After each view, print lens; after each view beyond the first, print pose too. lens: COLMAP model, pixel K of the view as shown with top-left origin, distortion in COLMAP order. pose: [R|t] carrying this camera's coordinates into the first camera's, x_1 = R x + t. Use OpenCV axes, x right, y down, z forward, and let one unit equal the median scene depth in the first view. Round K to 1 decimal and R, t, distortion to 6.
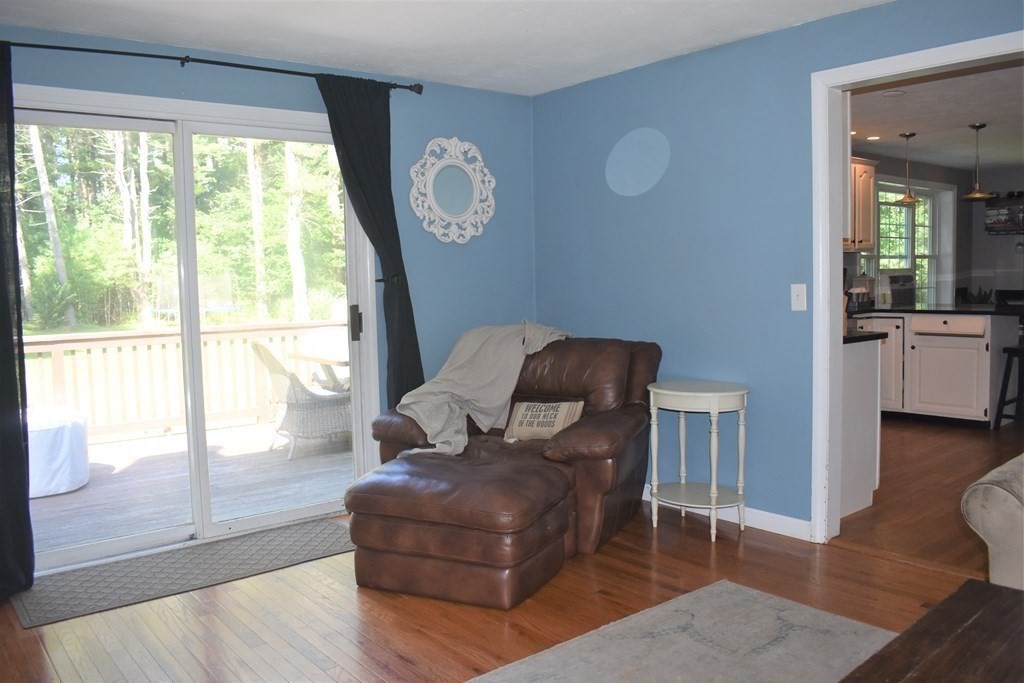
lens RADIAL K [[819.0, 0, 536.4], [0, 819.0, 336.2], [0, 0, 1]] dist [-0.074402, -0.000798]
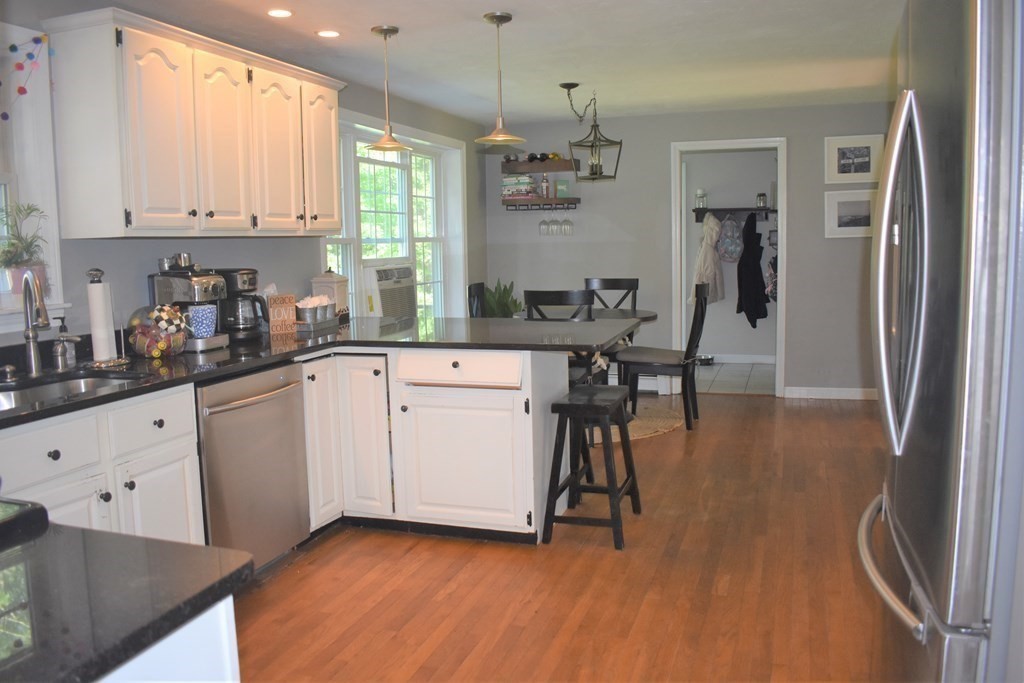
lens RADIAL K [[819.0, 0, 536.4], [0, 819.0, 336.2], [0, 0, 1]] dist [-0.074402, -0.000798]
pose [[0.844113, -0.056107, 0.533221, 0.221244], [0.040295, 0.998336, 0.041259, -0.050261], [-0.534648, -0.013341, 0.844969, 0.426247]]
